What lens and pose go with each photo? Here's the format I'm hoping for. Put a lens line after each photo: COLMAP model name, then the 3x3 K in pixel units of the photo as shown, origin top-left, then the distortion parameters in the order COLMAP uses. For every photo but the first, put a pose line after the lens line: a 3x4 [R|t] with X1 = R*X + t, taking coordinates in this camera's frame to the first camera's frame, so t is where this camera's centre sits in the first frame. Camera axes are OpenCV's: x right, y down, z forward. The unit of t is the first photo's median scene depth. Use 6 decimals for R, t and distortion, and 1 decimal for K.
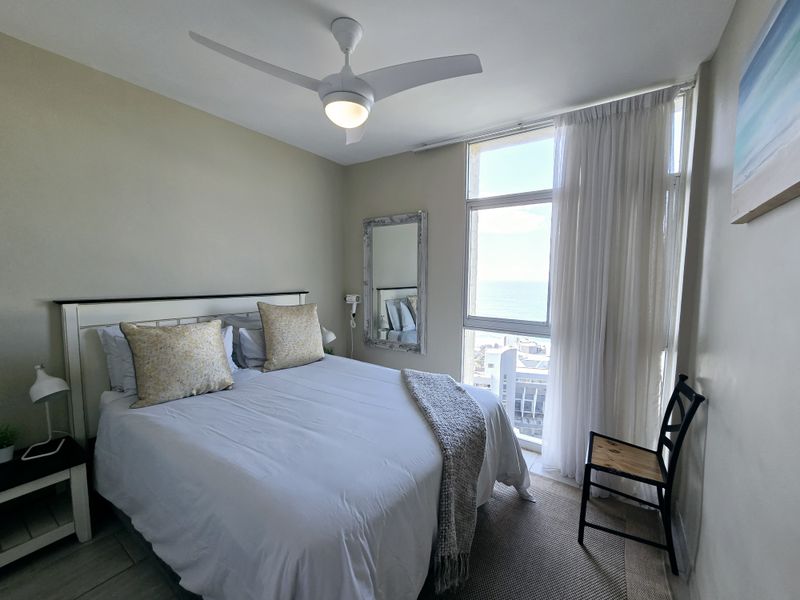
lens RADIAL K [[319.0, 0, 400.0], [0, 319.0, 300.0], [0, 0, 1]] dist [-0.056075, 0.000120]
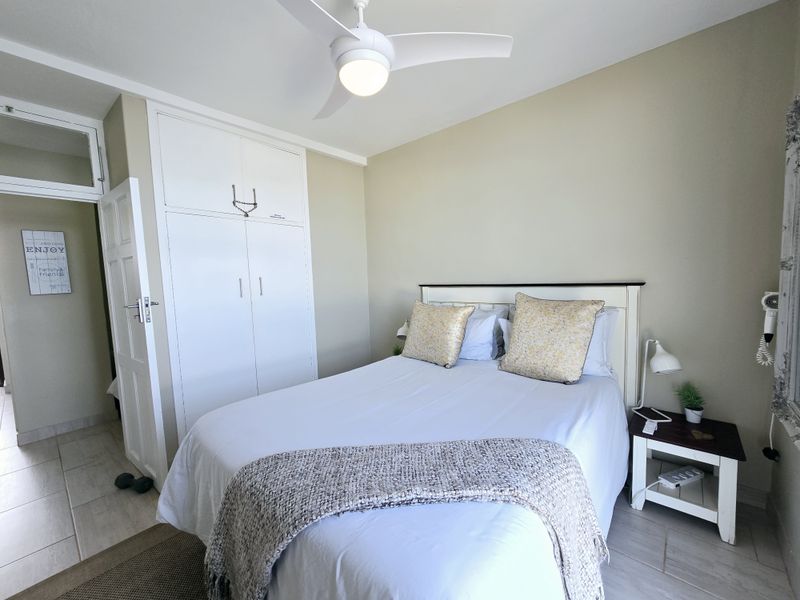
lens RADIAL K [[328.8, 0, 402.7], [0, 328.8, 300.4], [0, 0, 1]] dist [0.000177, 0.000106]
pose [[-0.113752, 0.079131, -0.990353, 0.373199], [-0.024996, 0.996280, 0.082475, -0.030325], [0.993195, 0.034137, -0.111351, 0.566144]]
